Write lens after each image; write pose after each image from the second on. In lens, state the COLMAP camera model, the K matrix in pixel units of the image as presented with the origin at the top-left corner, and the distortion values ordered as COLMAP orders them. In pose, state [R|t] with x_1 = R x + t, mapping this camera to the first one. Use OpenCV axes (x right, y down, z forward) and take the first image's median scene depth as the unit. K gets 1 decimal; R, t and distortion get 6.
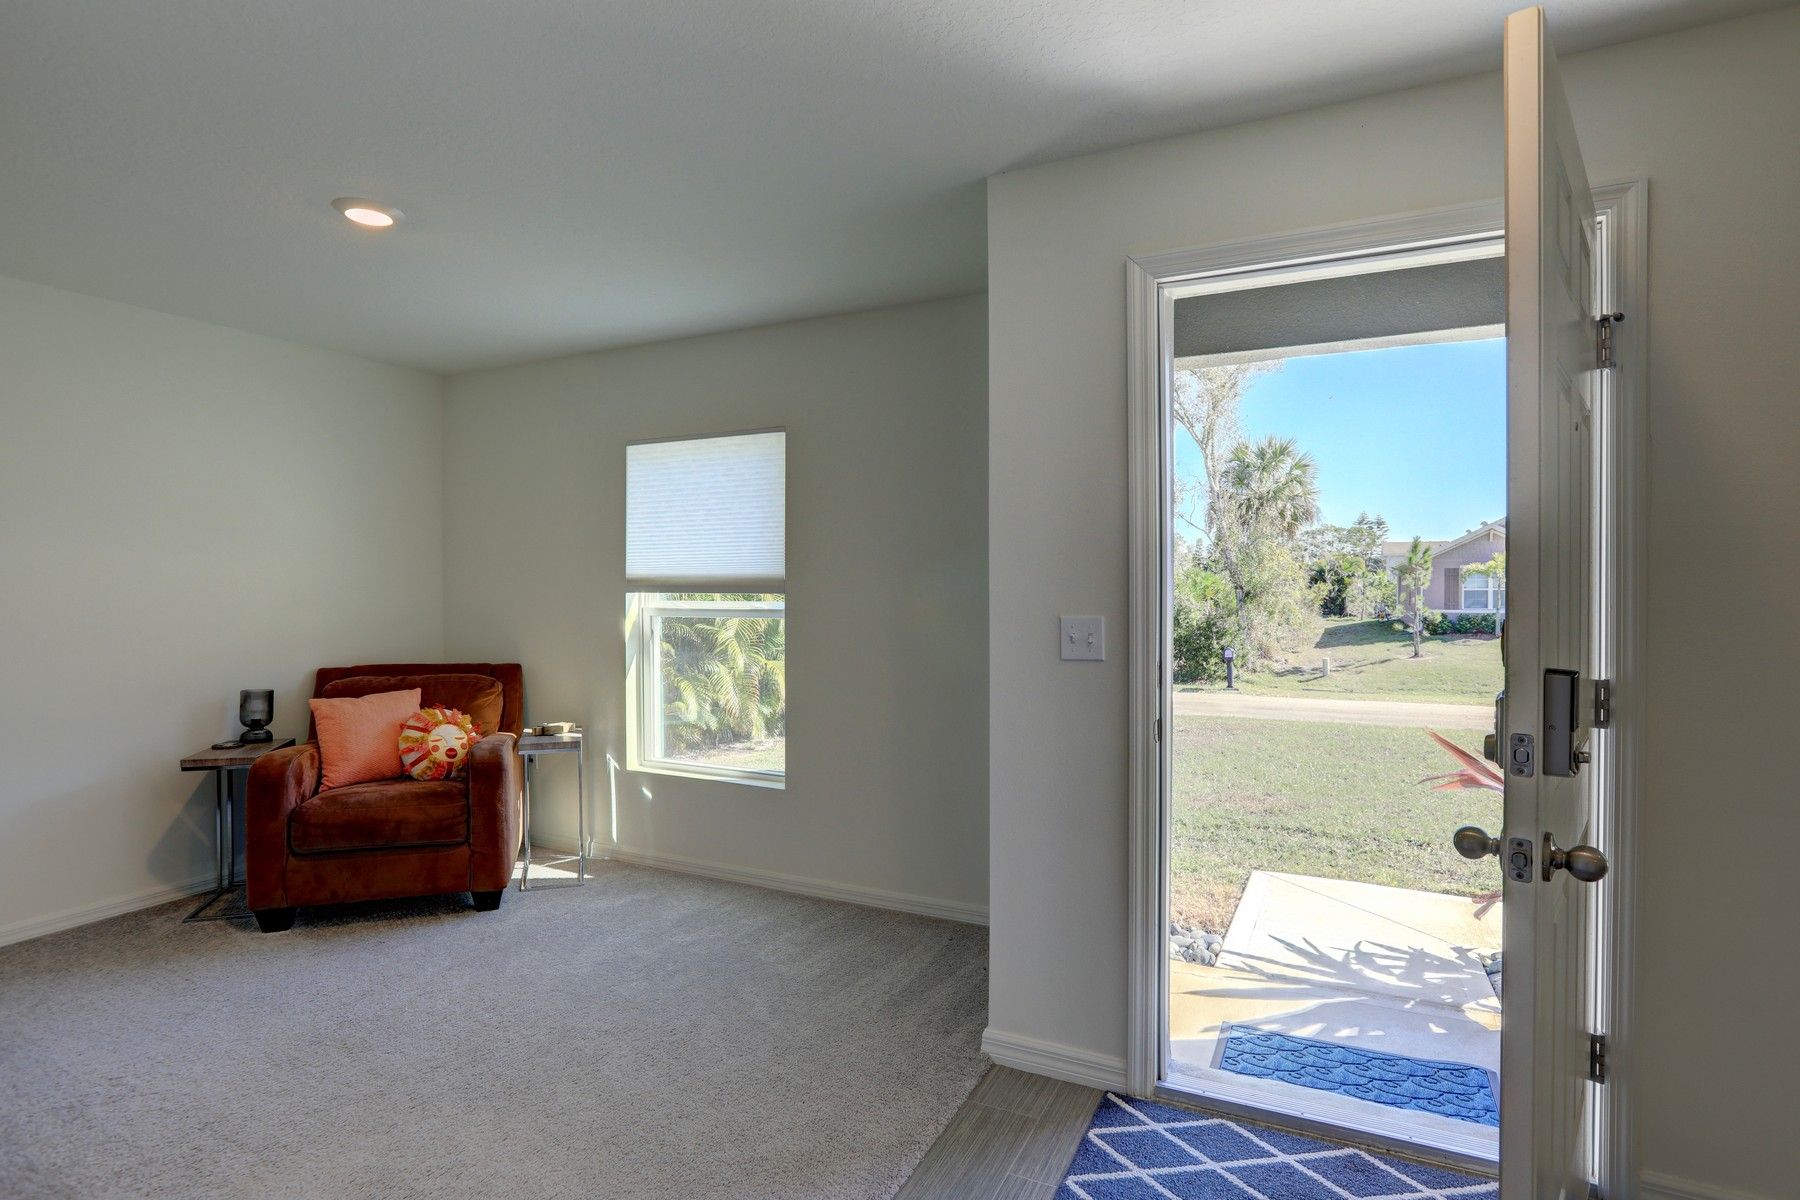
lens RADIAL K [[913.4, 0, 891.9], [0, 913.4, 602.6], [0, 0, 1]] dist [-0.069789, 0.048346]
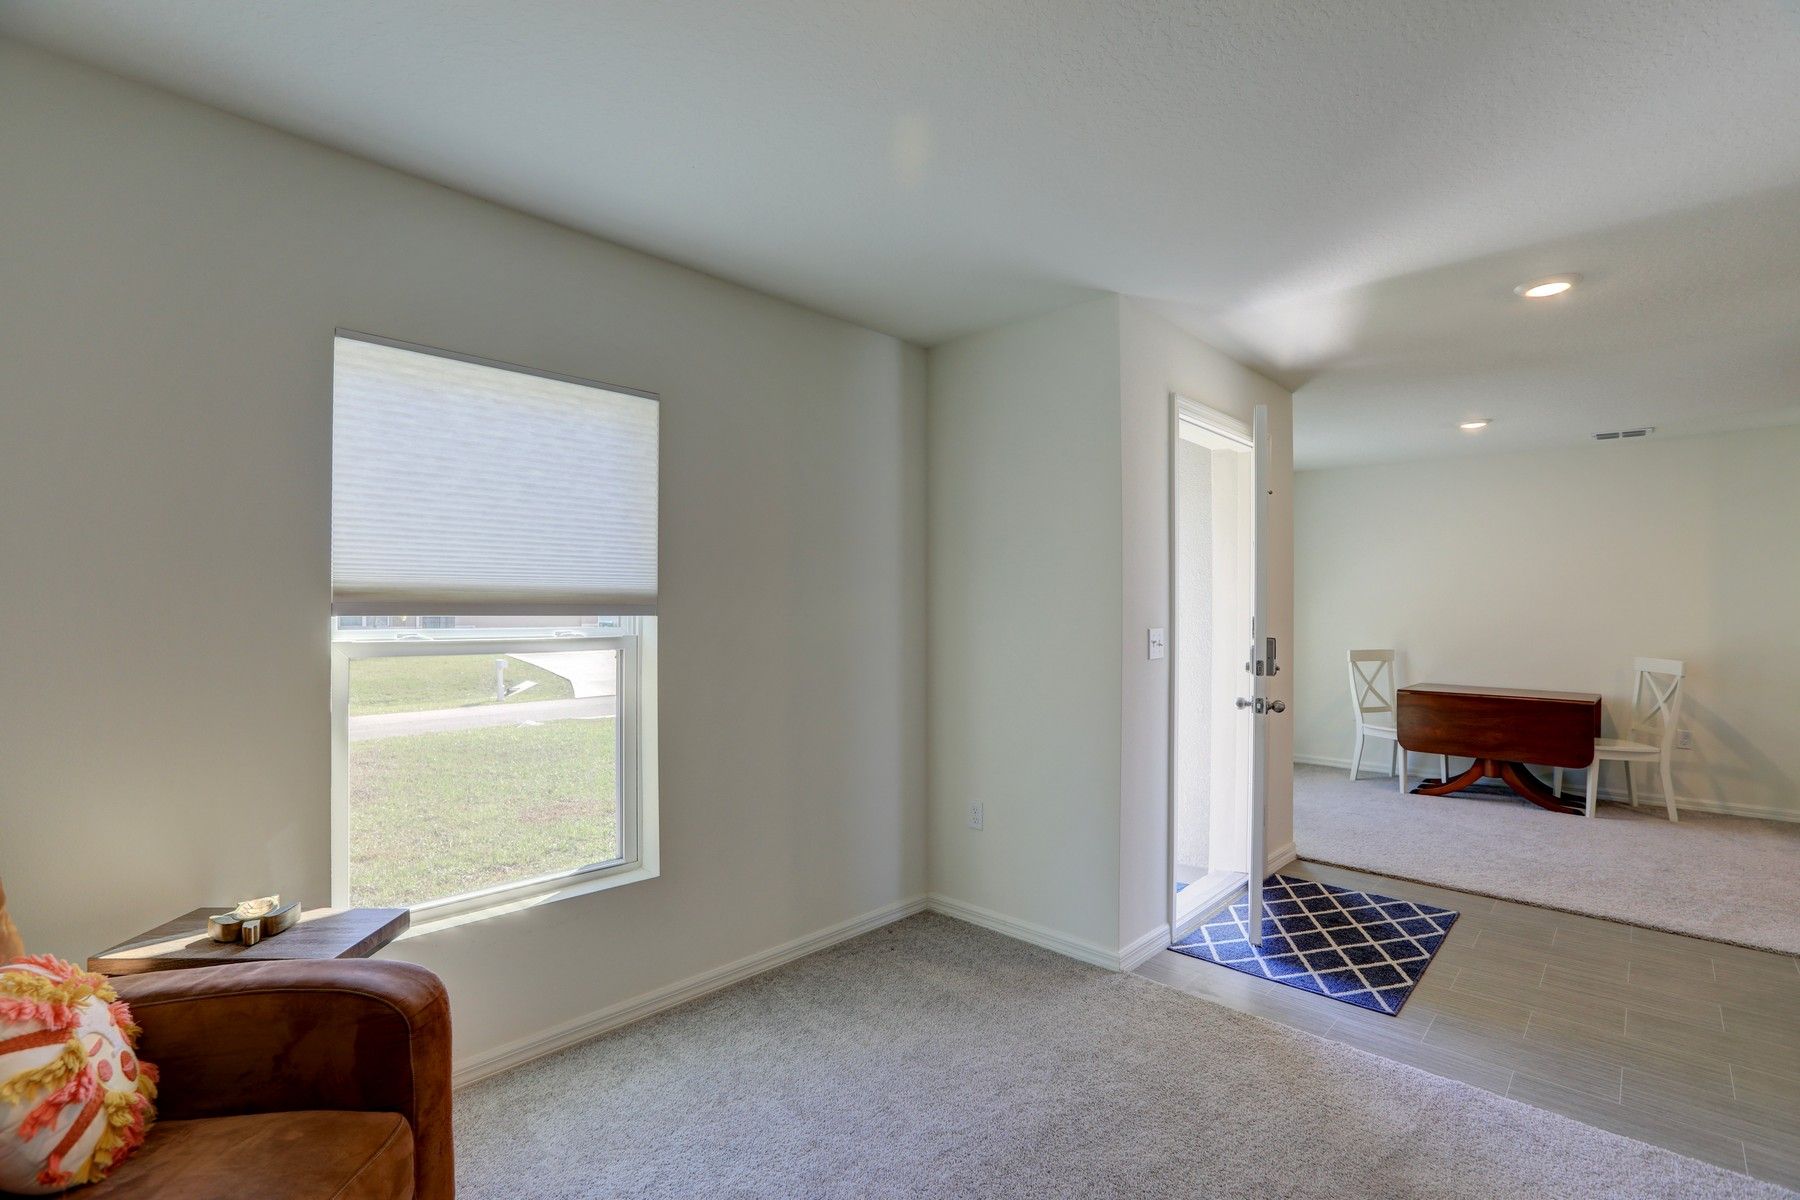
lens RADIAL K [[817.1, 0, 902.4], [0, 817.1, 605.2], [0, 0, 1]] dist [-0.040043, 0.012484]
pose [[0.291638, 0.004656, 0.956517, -0.699907], [0.011347, 0.999901, -0.008327, -0.010030], [-0.956461, 0.013282, 0.291556, 0.609107]]
